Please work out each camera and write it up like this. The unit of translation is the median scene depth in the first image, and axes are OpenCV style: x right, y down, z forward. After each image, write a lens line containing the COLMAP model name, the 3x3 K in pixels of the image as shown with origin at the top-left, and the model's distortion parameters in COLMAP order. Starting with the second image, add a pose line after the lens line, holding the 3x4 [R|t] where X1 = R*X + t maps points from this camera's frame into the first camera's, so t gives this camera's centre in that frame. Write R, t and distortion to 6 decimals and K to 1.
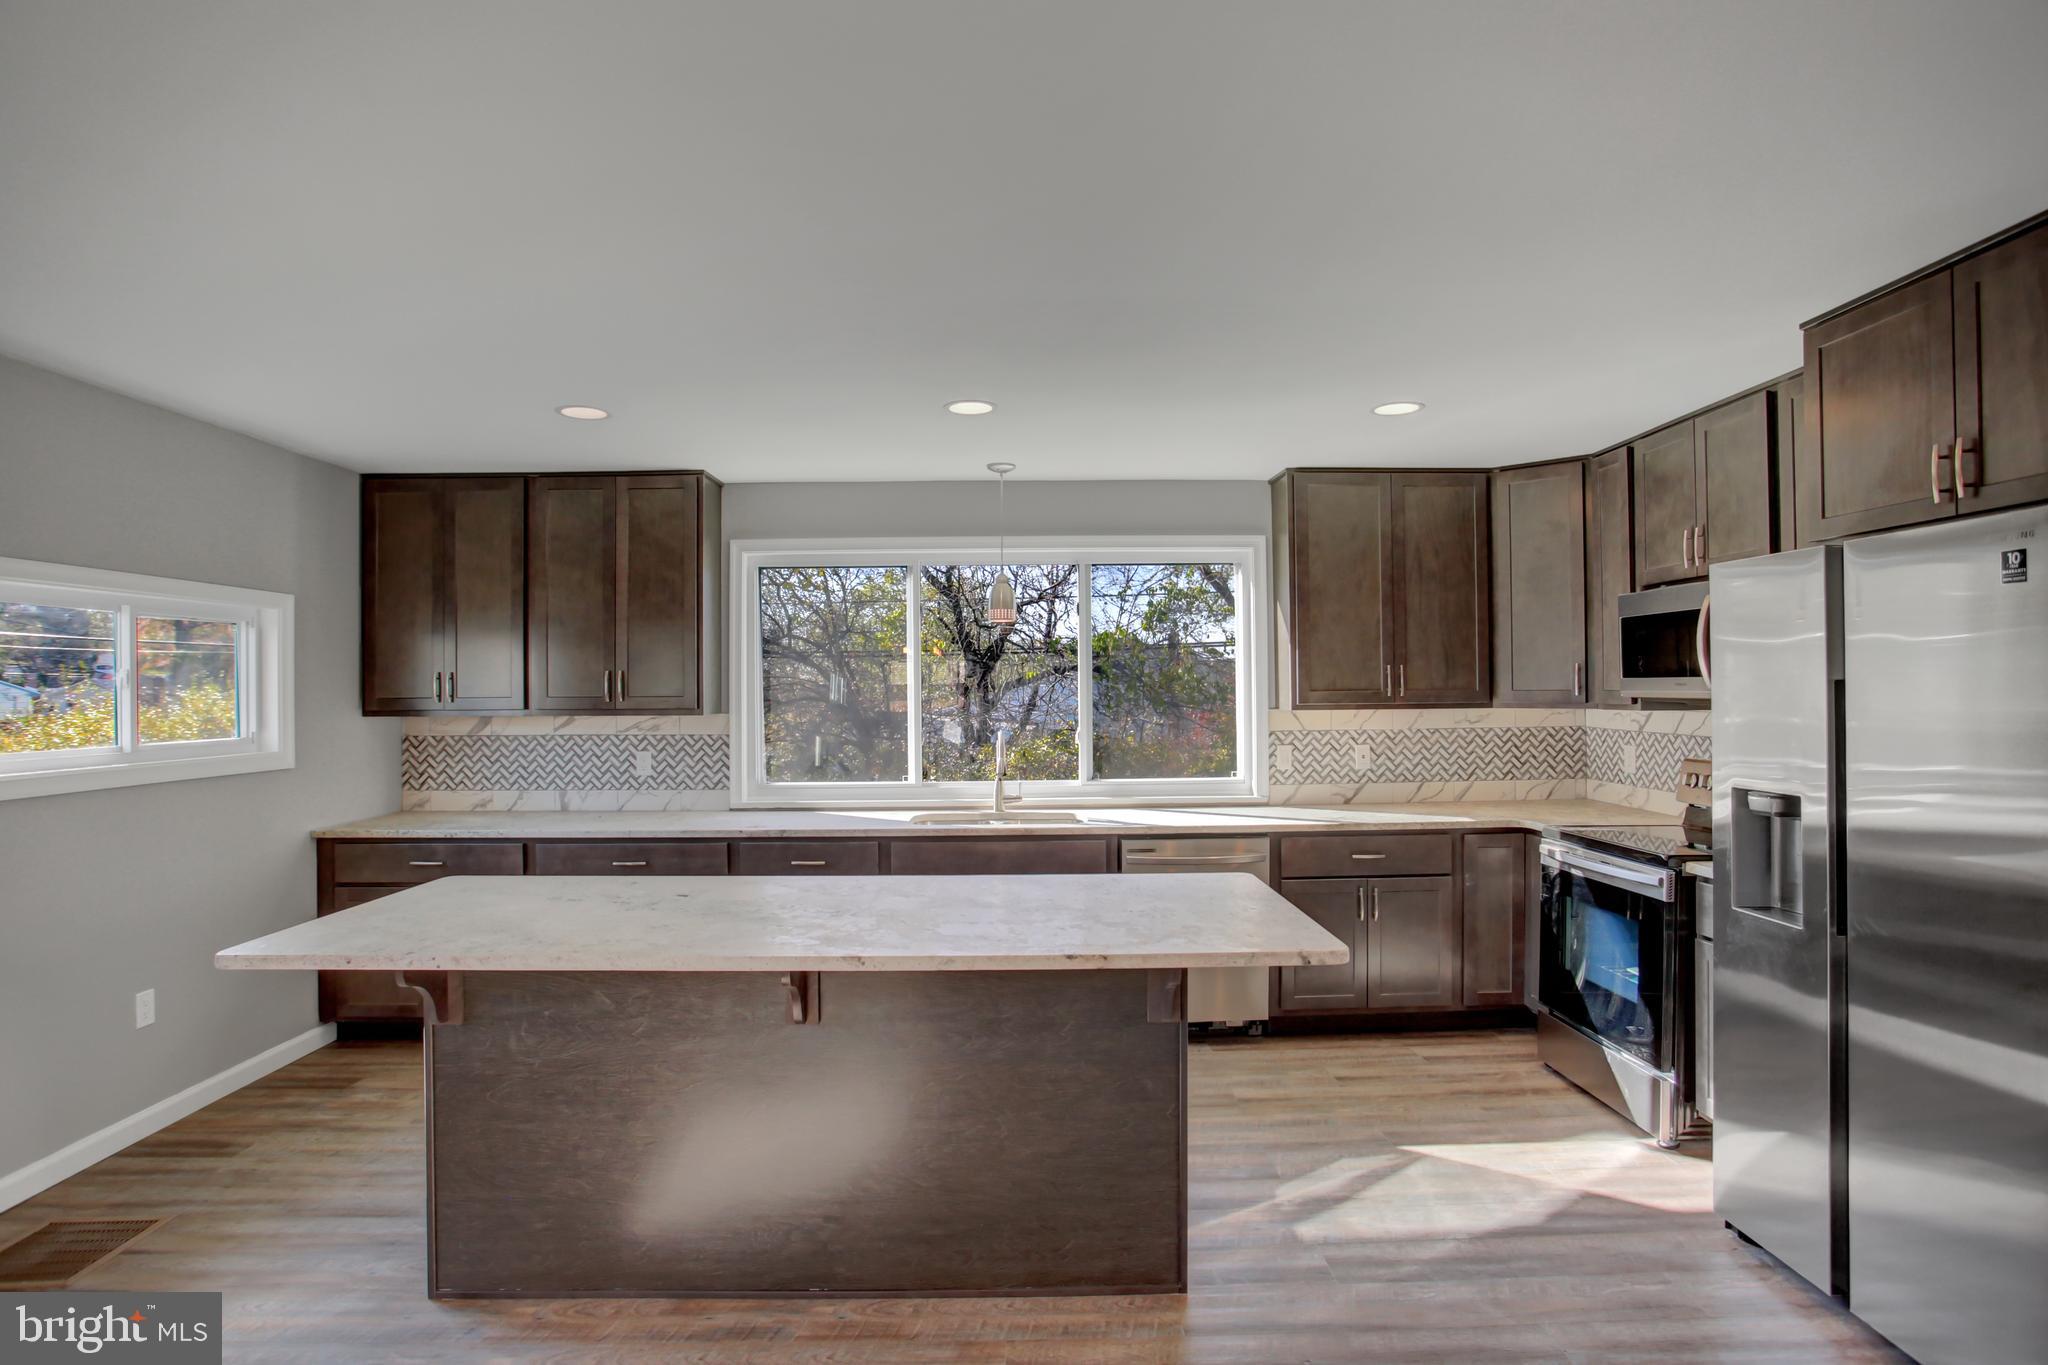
lens RADIAL K [[1036.5, 0, 1024.0], [0, 1036.5, 682.5], [0, 0, 1]] dist [-0.073330, 0.039657]
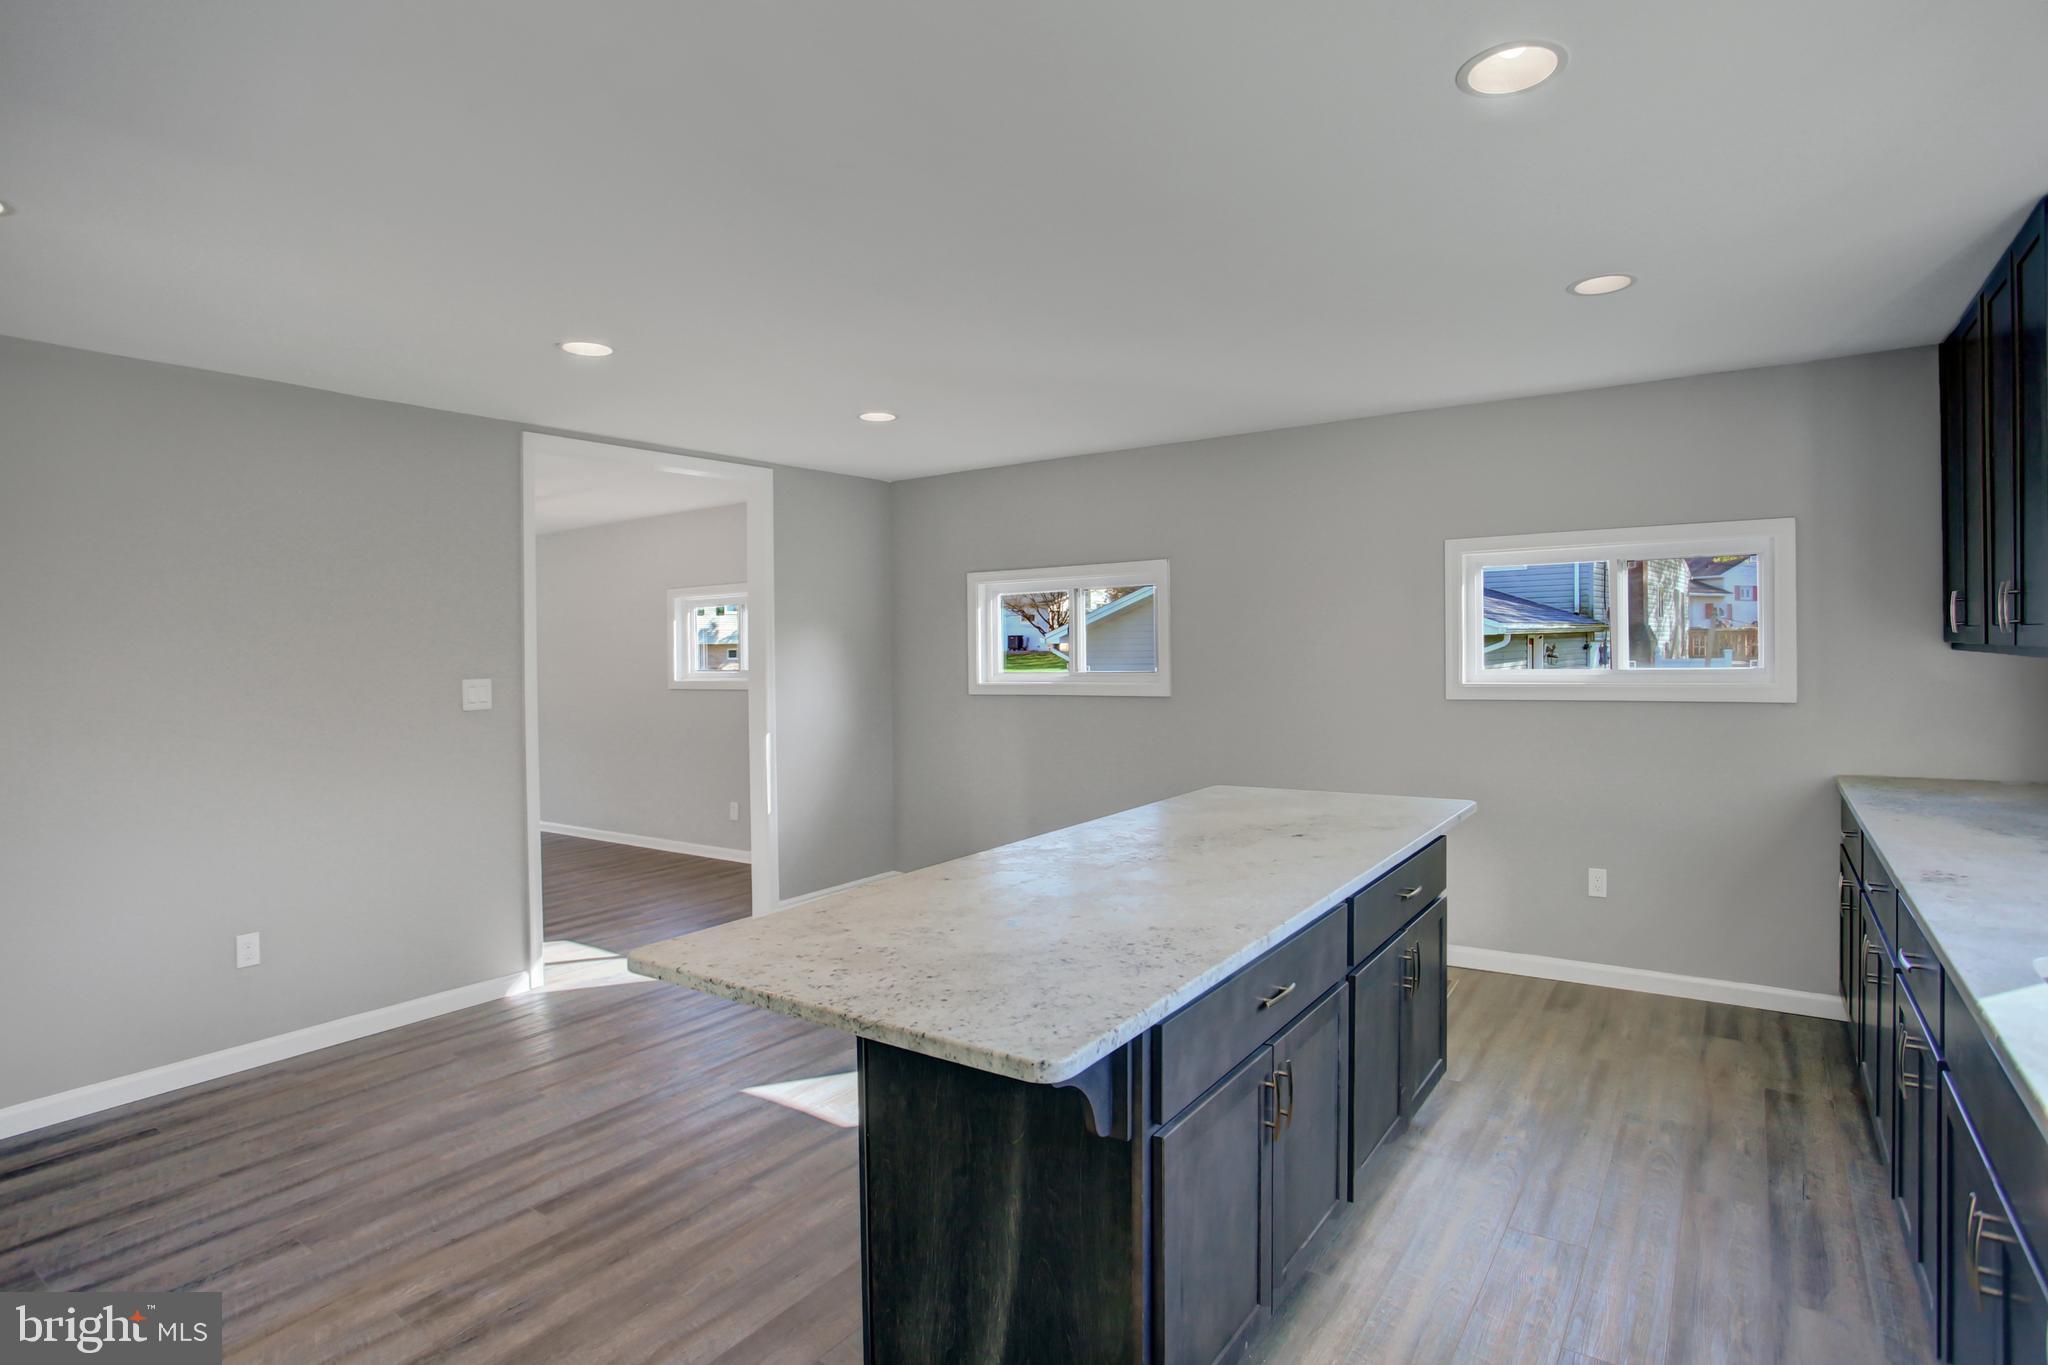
lens RADIAL K [[1036.5, 0, 1024.0], [0, 1036.5, 682.5], [0, 0, 1]] dist [-0.073330, 0.039657]
pose [[-0.603882, 0.046707, -0.795704, 0.395988], [0.029804, 0.998907, 0.036016, 0.008569], [0.796516, -0.001966, -0.604614, 0.884268]]
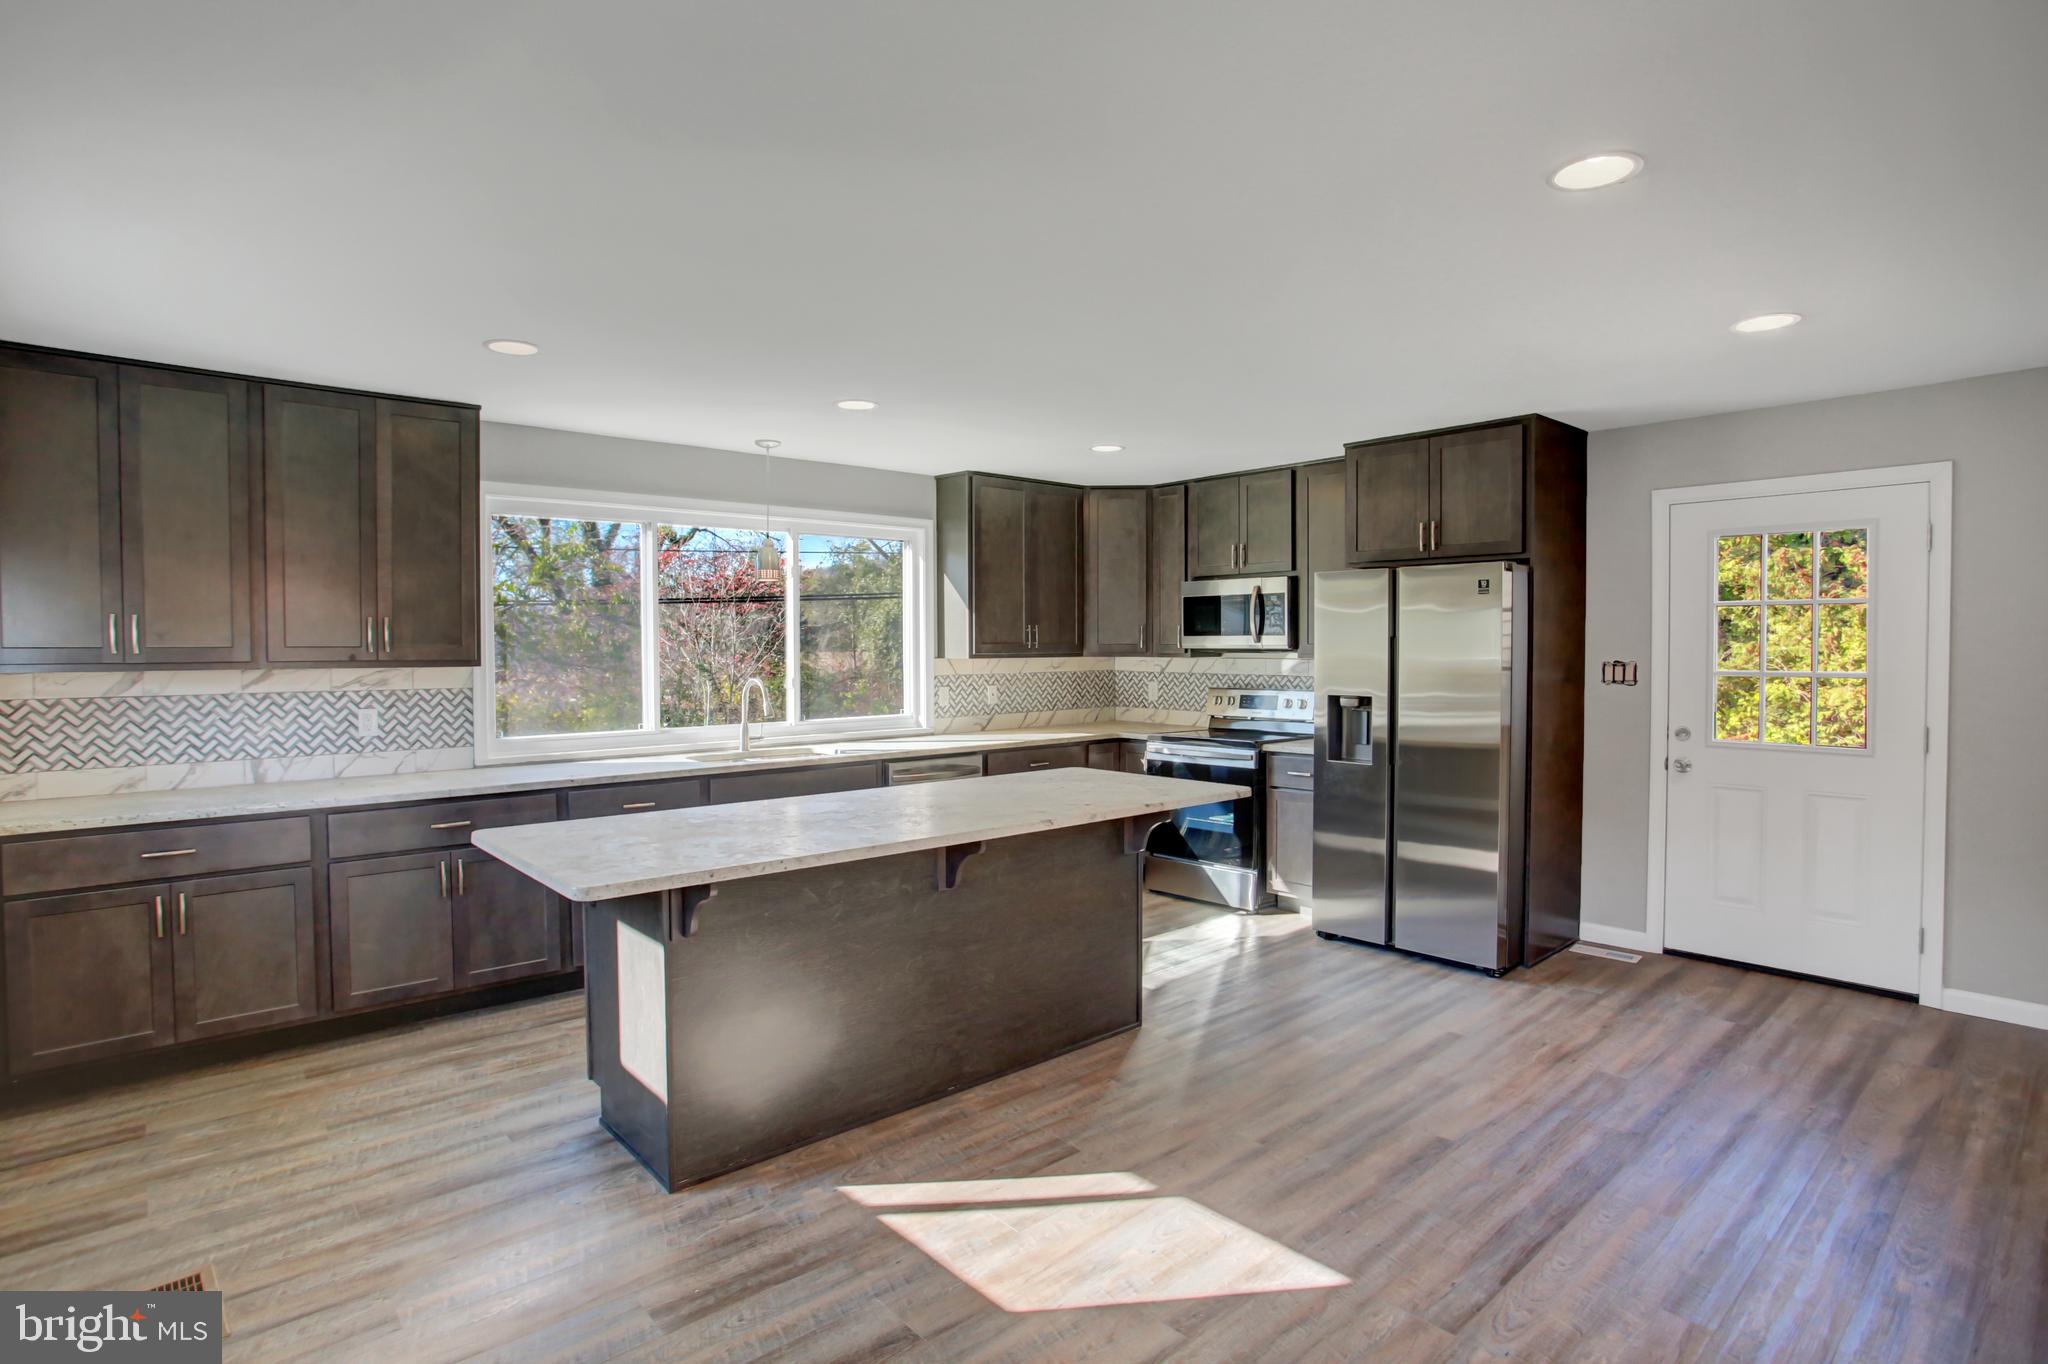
lens RADIAL K [[1036.5, 0, 1024.0], [0, 1036.5, 682.0], [0, 0, 1]] dist [-0.073330, 0.039657]
pose [[0.759080, -0.018267, 0.650741, -0.546406], [-0.005423, 0.999394, 0.034380, 0.011153], [-0.650975, -0.029626, 0.758521, -0.035921]]
